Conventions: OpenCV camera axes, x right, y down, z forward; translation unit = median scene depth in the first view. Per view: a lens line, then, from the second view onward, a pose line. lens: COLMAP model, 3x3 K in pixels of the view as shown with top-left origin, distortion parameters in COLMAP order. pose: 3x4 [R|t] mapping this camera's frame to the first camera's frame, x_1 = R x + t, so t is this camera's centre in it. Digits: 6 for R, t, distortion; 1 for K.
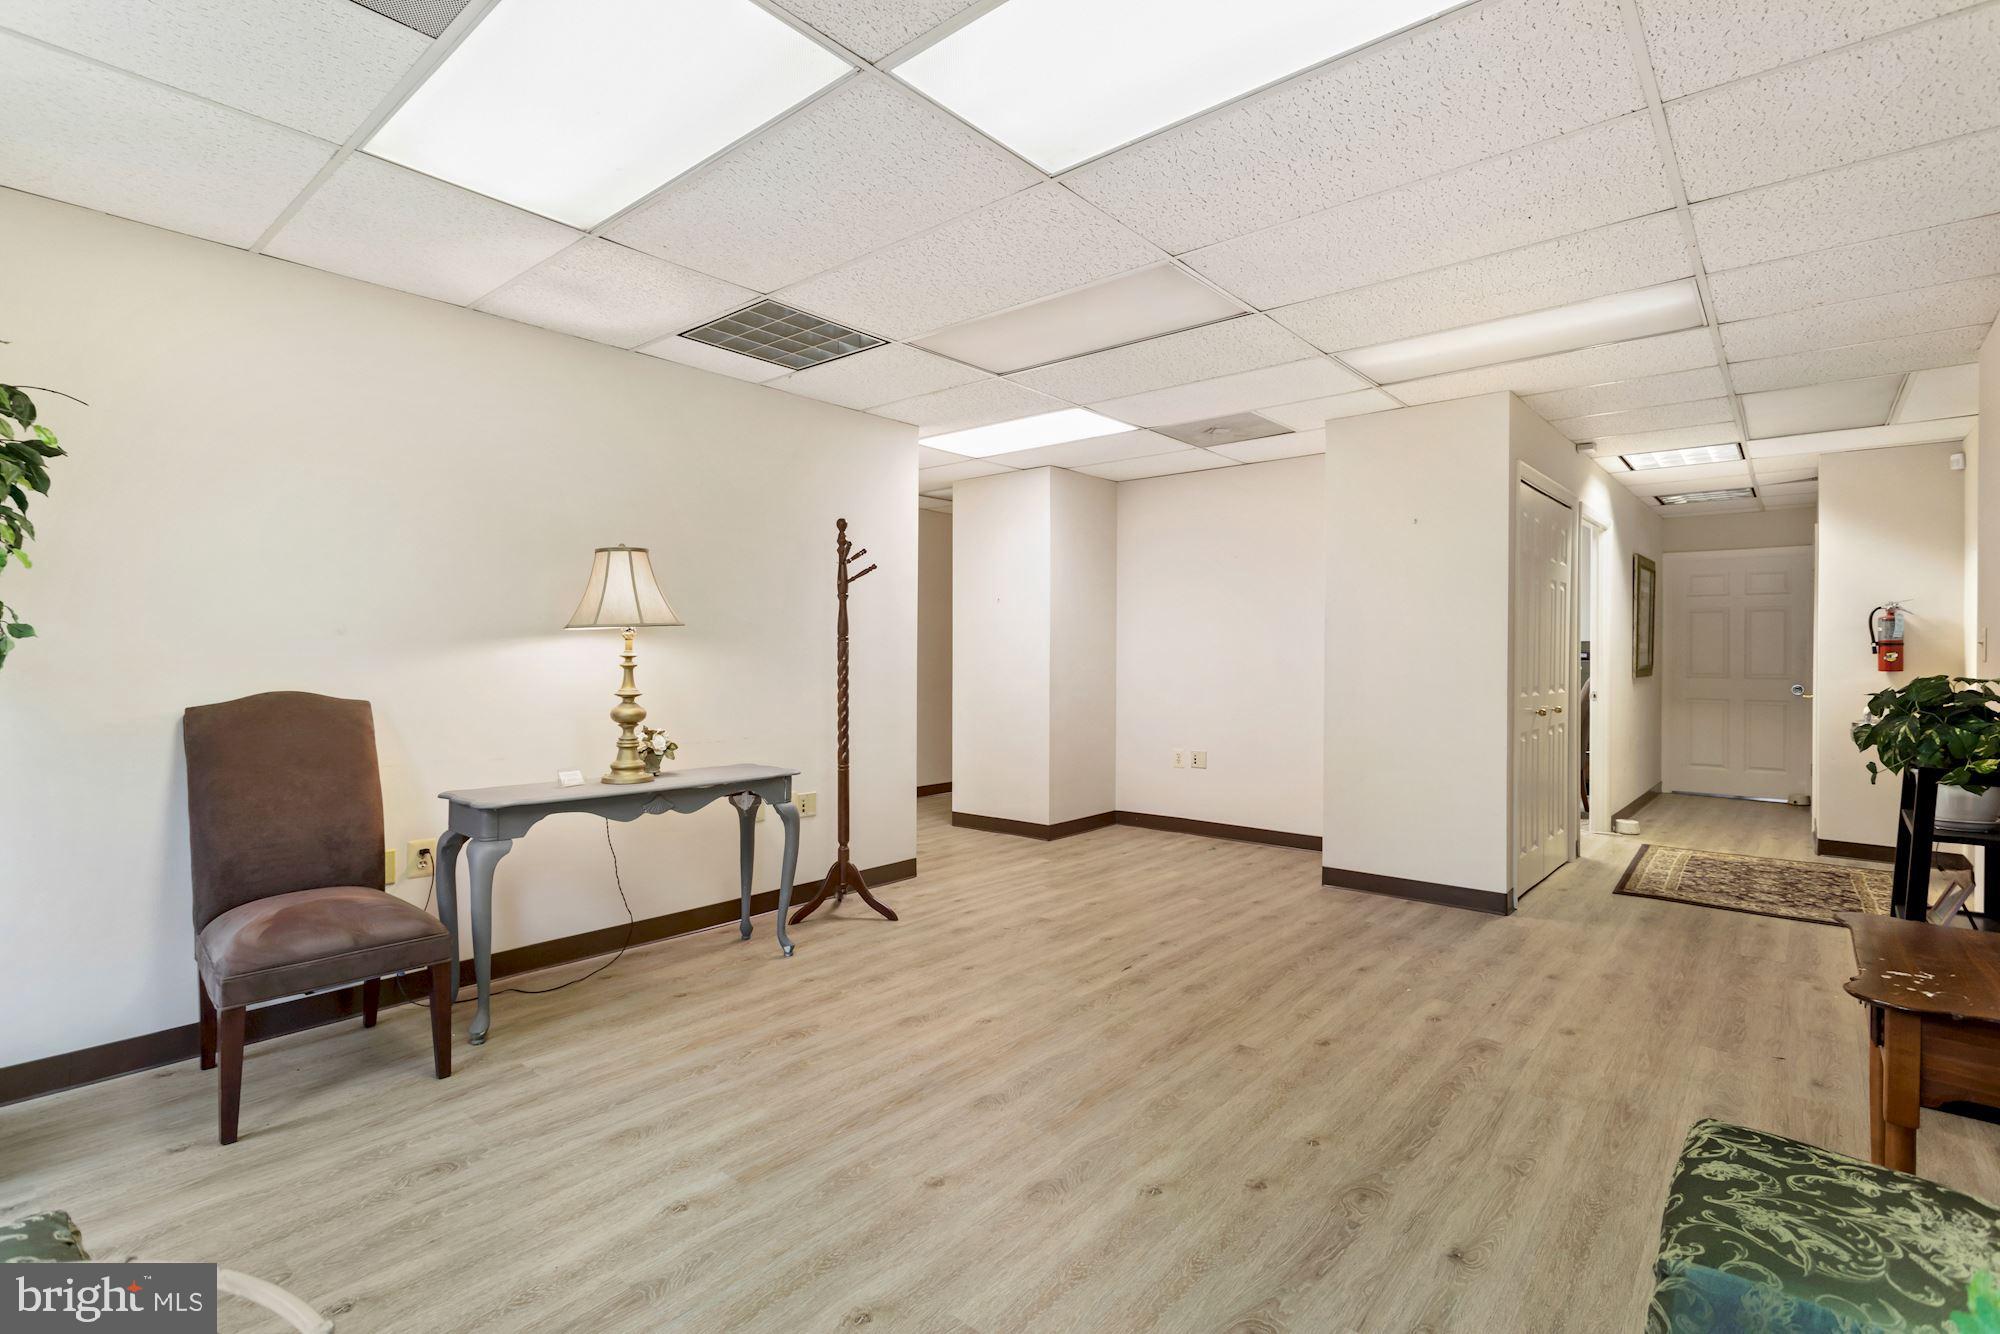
lens RADIAL K [[945.0, 0, 995.1], [0, 945.0, 653.1], [0, 0, 1]] dist [-0.021930, 0.027550]
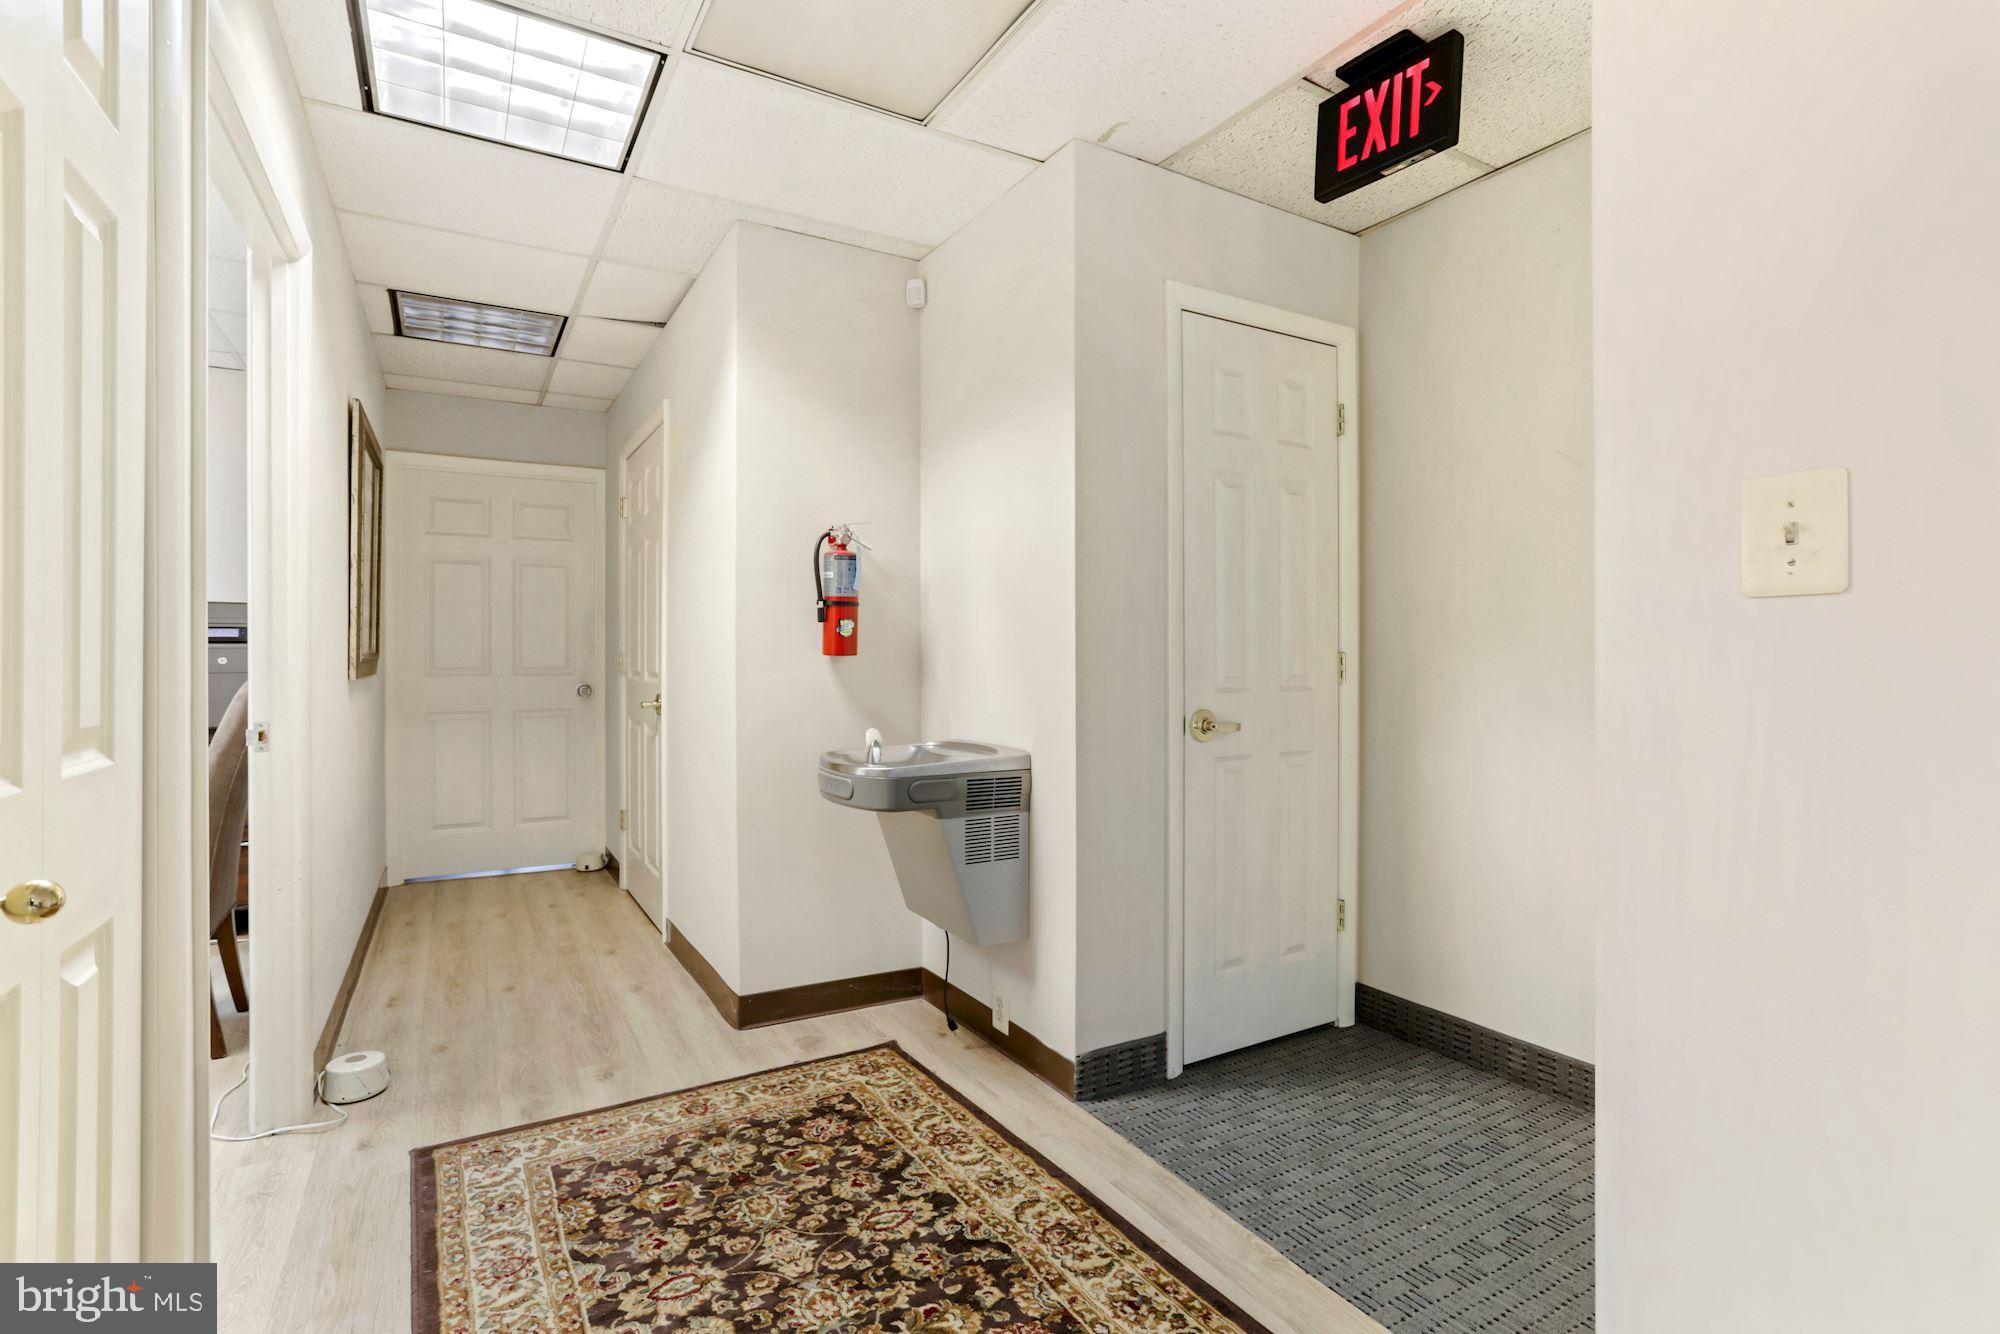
lens RADIAL K [[963.6, 0, 1000.8], [0, 963.6, 650.7], [0, 0, 1]] dist [-0.050033, 0.029312]
pose [[0.322647, 0.003446, 0.946513, 0.743654], [-0.002266, 0.999993, -0.002868, 0.028265], [-0.946517, -0.001219, 0.322652, 1.184157]]
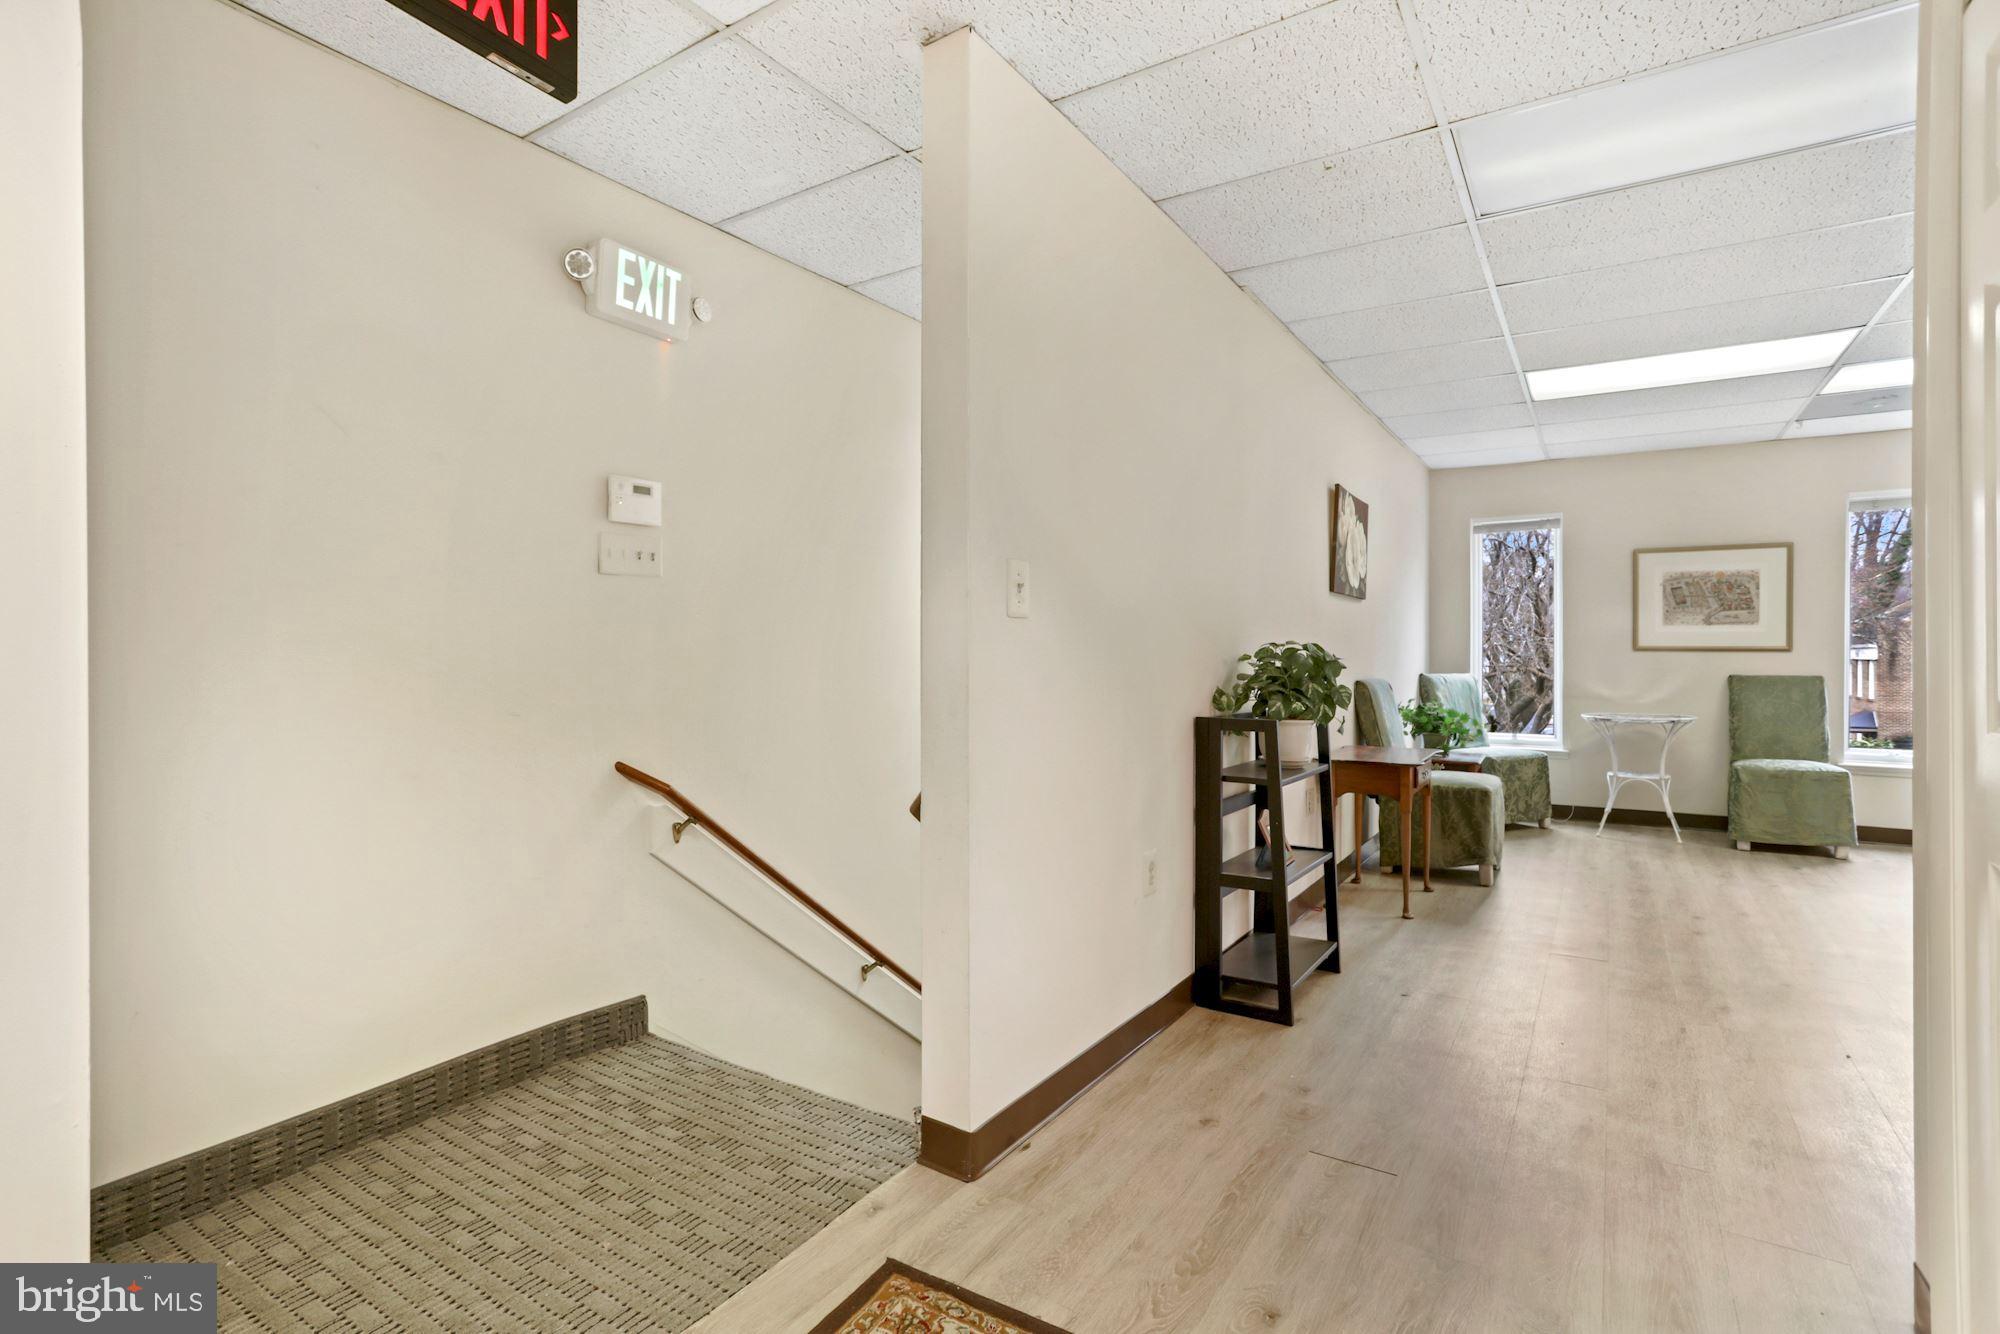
lens RADIAL K [[968.7, 0, 989.6], [0, 968.7, 655.0], [0, 0, 1]] dist [-0.047377, 0.031620]
pose [[-0.990989, -0.004642, -0.133862, 1.201127], [-0.004449, 0.999989, -0.001739, 0.033954], [0.133869, -0.001127, -0.990998, 1.675698]]
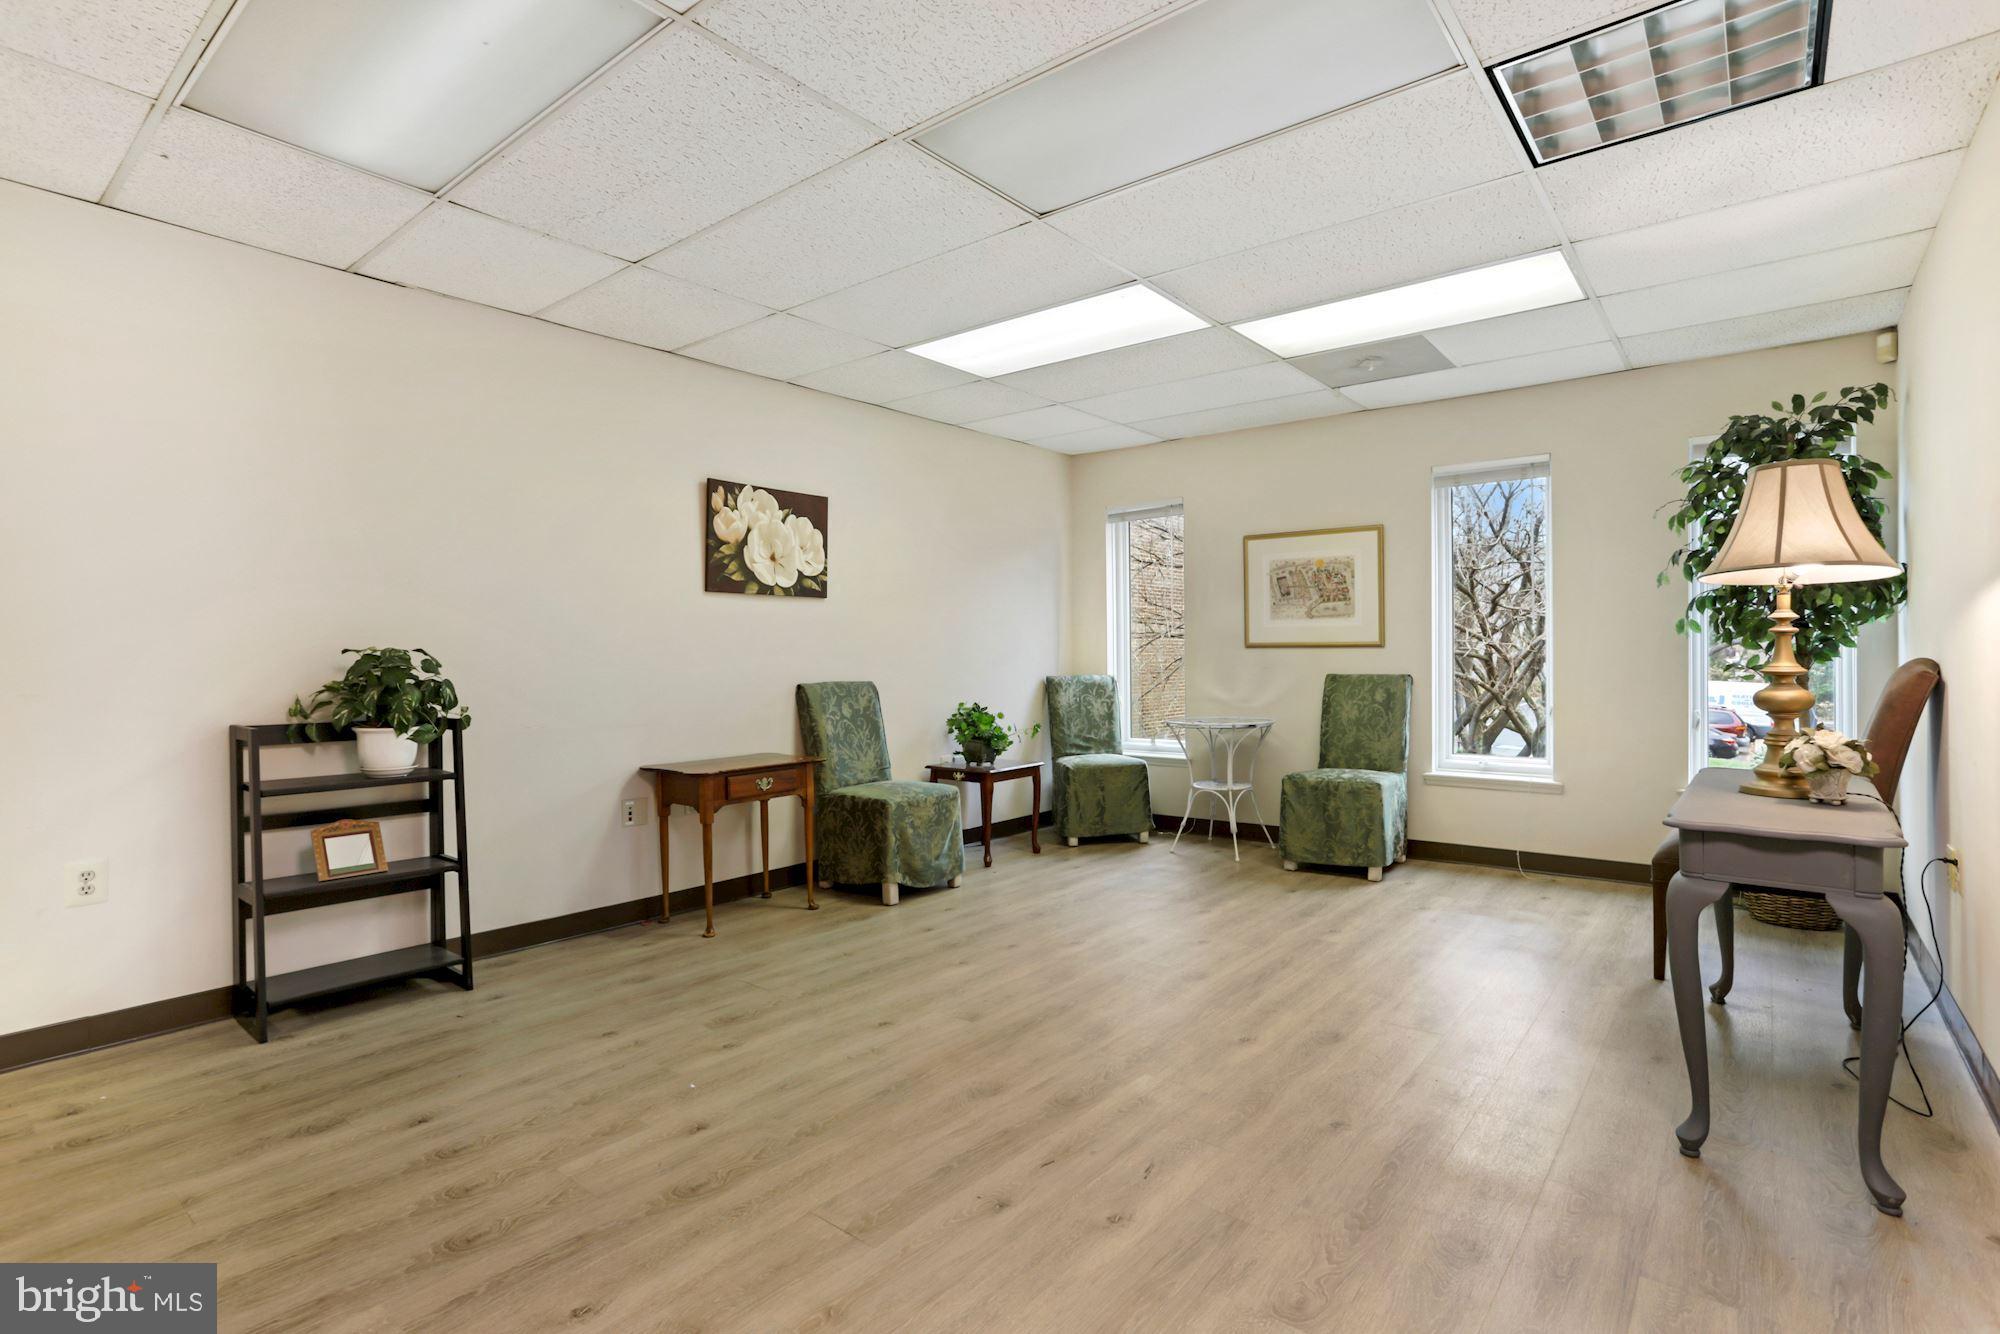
lens RADIAL K [[968.7, 0, 989.6], [0, 968.7, 655.0], [0, 0, 1]] dist [-0.047377, 0.031620]
pose [[-0.999805, 0.004270, -0.019301, 0.219915], [0.004272, 0.999991, -0.000072, 0.028365], [0.019300, -0.000154, -0.999814, 1.699553]]
